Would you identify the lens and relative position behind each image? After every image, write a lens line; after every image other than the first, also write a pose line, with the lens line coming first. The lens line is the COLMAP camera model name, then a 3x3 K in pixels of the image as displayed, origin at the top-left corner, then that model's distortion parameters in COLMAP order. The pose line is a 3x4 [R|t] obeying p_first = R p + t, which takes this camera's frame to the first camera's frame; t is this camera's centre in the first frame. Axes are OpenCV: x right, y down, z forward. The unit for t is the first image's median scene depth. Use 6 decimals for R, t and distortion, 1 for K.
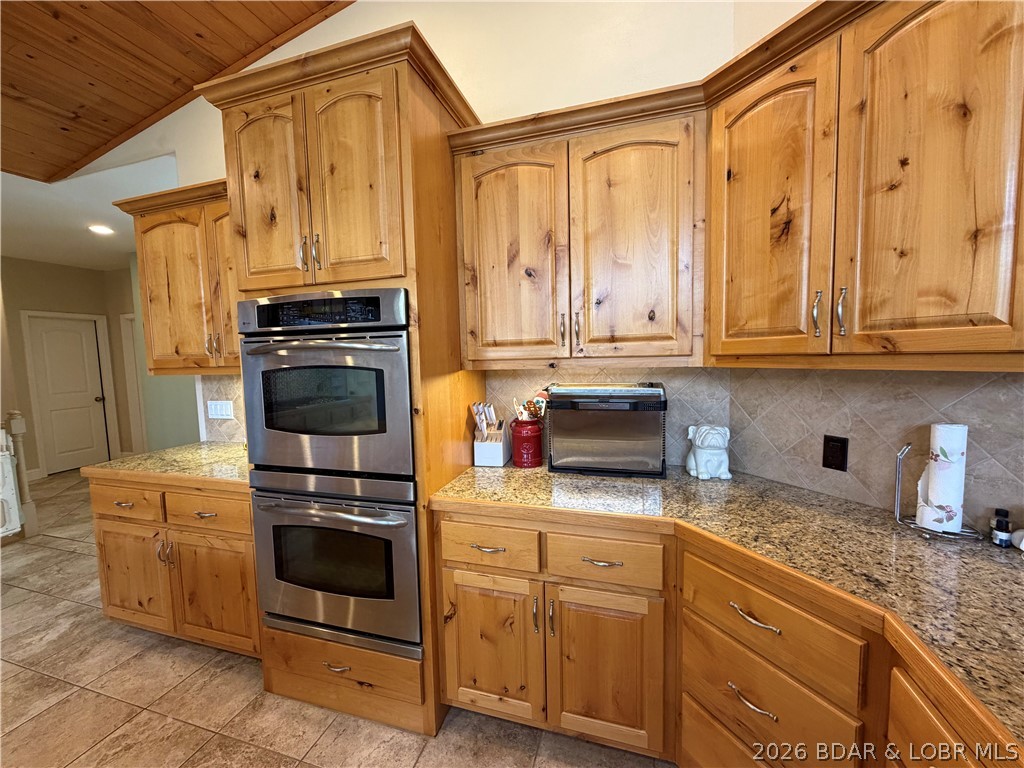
lens RADIAL K [[407.1, 0, 509.9], [0, 407.1, 383.7], [0, 0, 1]] dist [0.000242, -0.000055]
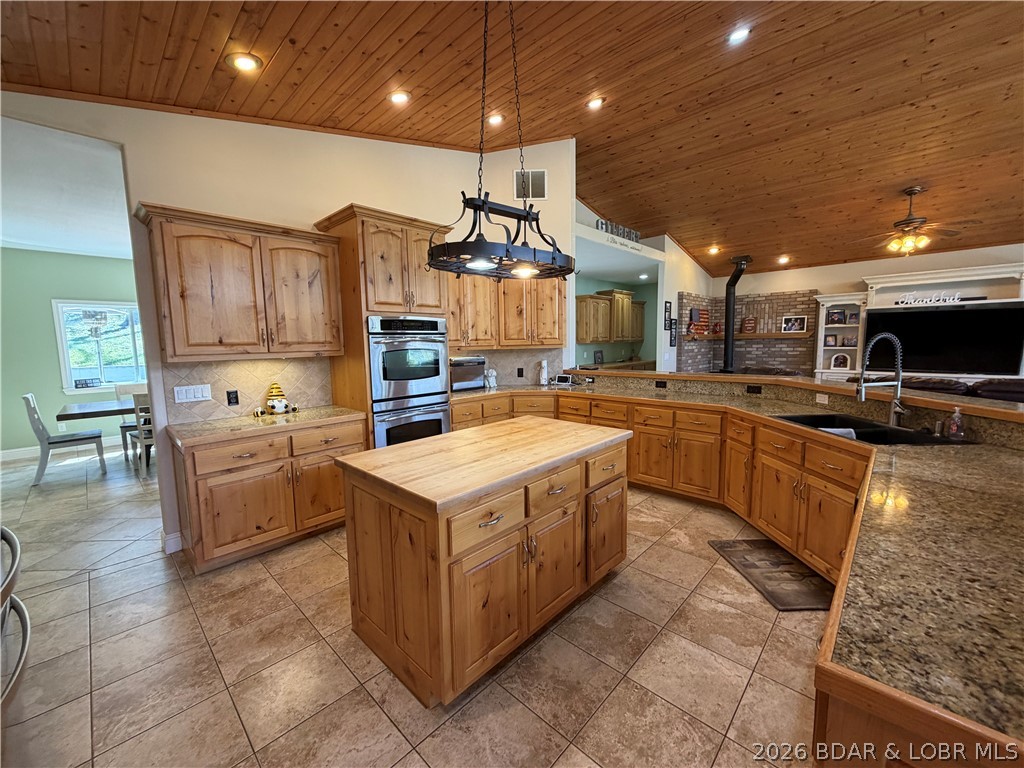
lens RADIAL K [[407.1, 0, 510.6], [0, 407.1, 383.6], [0, 0, 1]] dist [0.000242, -0.000055]
pose [[0.445454, -0.075298, 0.892133, -2.237729], [0.072823, 0.996203, 0.047720, 0.079934], [-0.892338, 0.043711, 0.449246, -0.489988]]
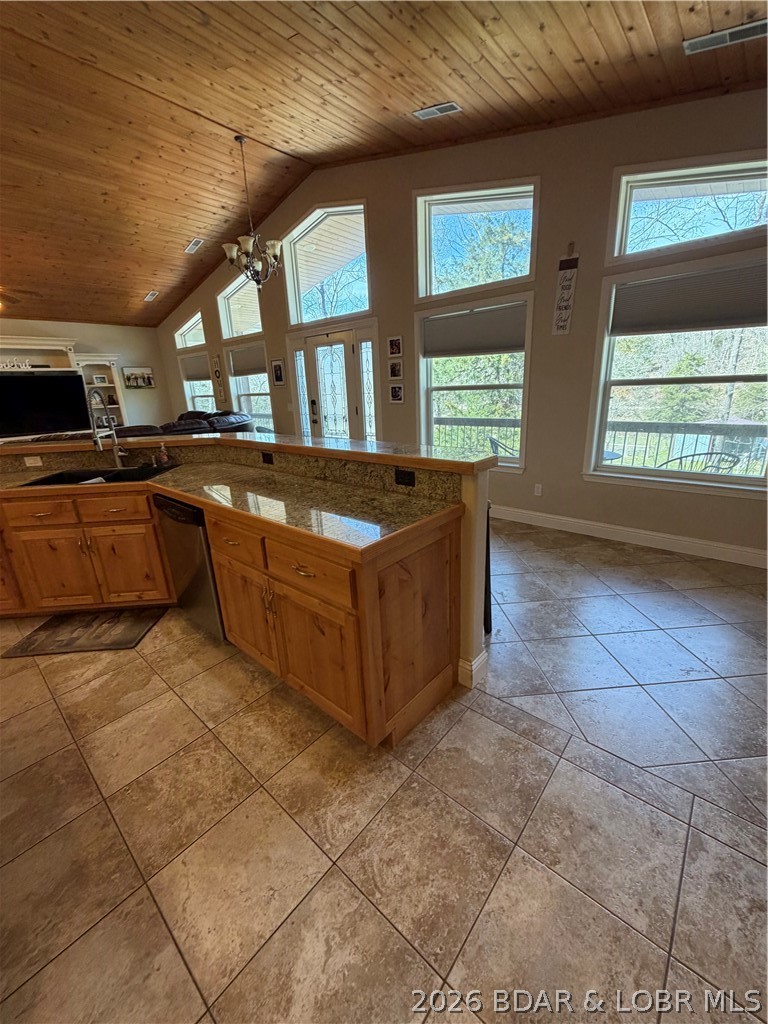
lens RADIAL K [[407.1, 0, 383.3], [0, 407.1, 509.4], [0, 0, 1]] dist [0.000242, -0.000055]
pose [[-0.909231, -0.056266, 0.412472, -2.090112], [0.099575, 0.932667, 0.346725, 0.069388], [-0.404207, 0.356325, -0.842407, 0.077898]]
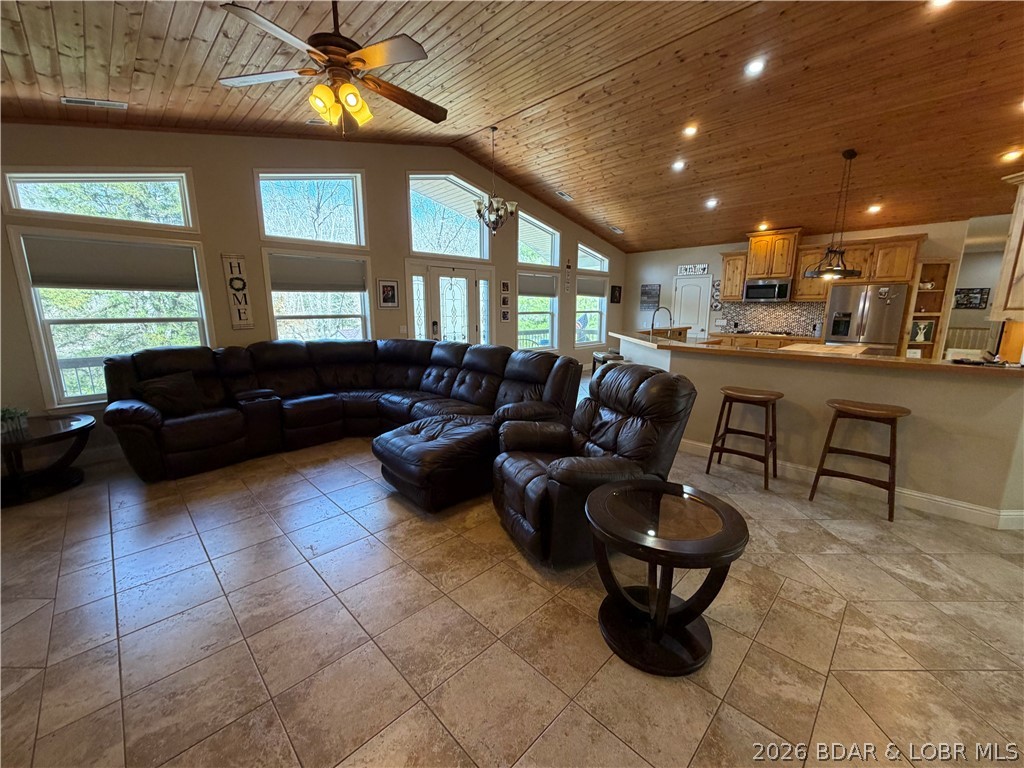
lens RADIAL K [[407.1, 0, 509.8], [0, 407.1, 384.3], [0, 0, 1]] dist [0.000242, -0.000055]
pose [[-0.468577, 0.194788, -0.861680, 3.428611], [-0.052424, 0.967539, 0.247226, -0.077027], [0.881866, 0.161017, -0.443155, -0.576407]]
